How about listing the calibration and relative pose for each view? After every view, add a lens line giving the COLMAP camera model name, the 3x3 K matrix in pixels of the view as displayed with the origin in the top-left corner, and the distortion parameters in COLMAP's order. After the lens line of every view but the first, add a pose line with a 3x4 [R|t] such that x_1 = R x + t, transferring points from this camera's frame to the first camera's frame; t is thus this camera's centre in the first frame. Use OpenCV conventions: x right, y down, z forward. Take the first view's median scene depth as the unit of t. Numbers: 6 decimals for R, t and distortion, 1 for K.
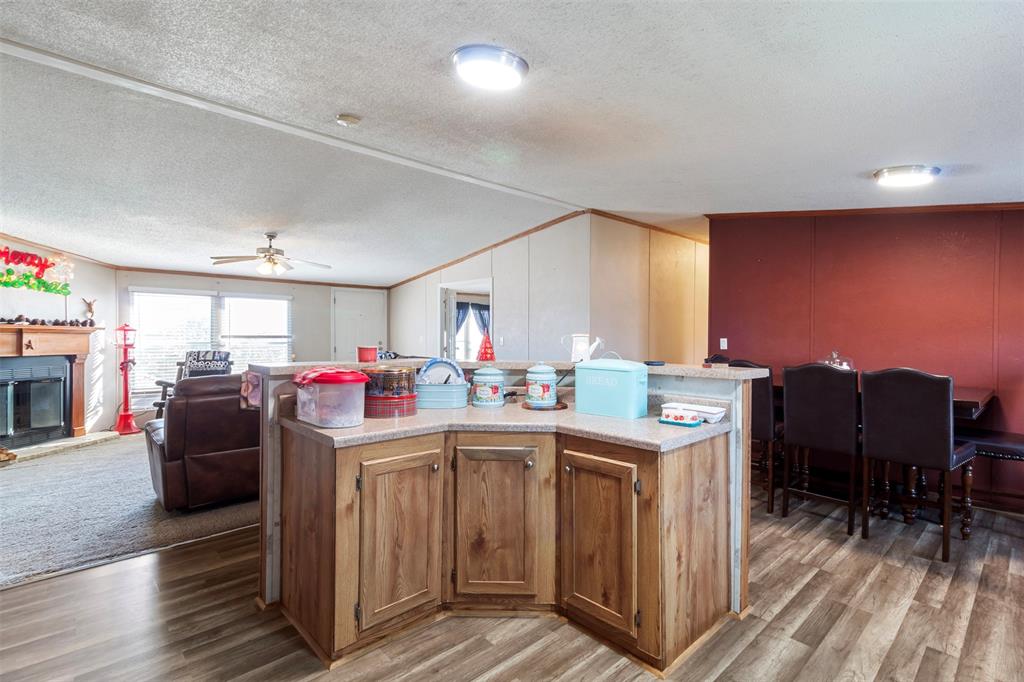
lens RADIAL K [[480.1, 0, 512.3], [0, 480.1, 336.0], [0, 0, 1]] dist [-0.000832, 0.000135]
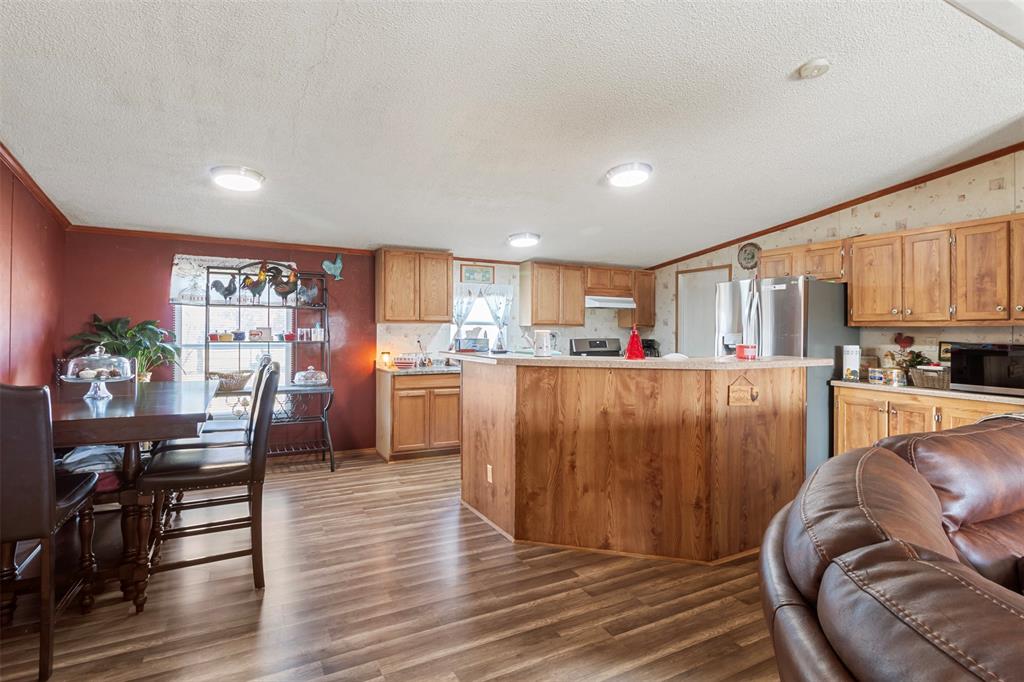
lens RADIAL K [[480.1, 0, 511.1], [0, 480.1, 333.6], [0, 0, 1]] dist [-0.000832, 0.000135]
pose [[-0.962120, -0.007680, 0.272517, -0.100189], [-0.004352, 0.999908, 0.012815, 0.000838], [-0.272590, 0.011143, -0.962066, 2.743630]]
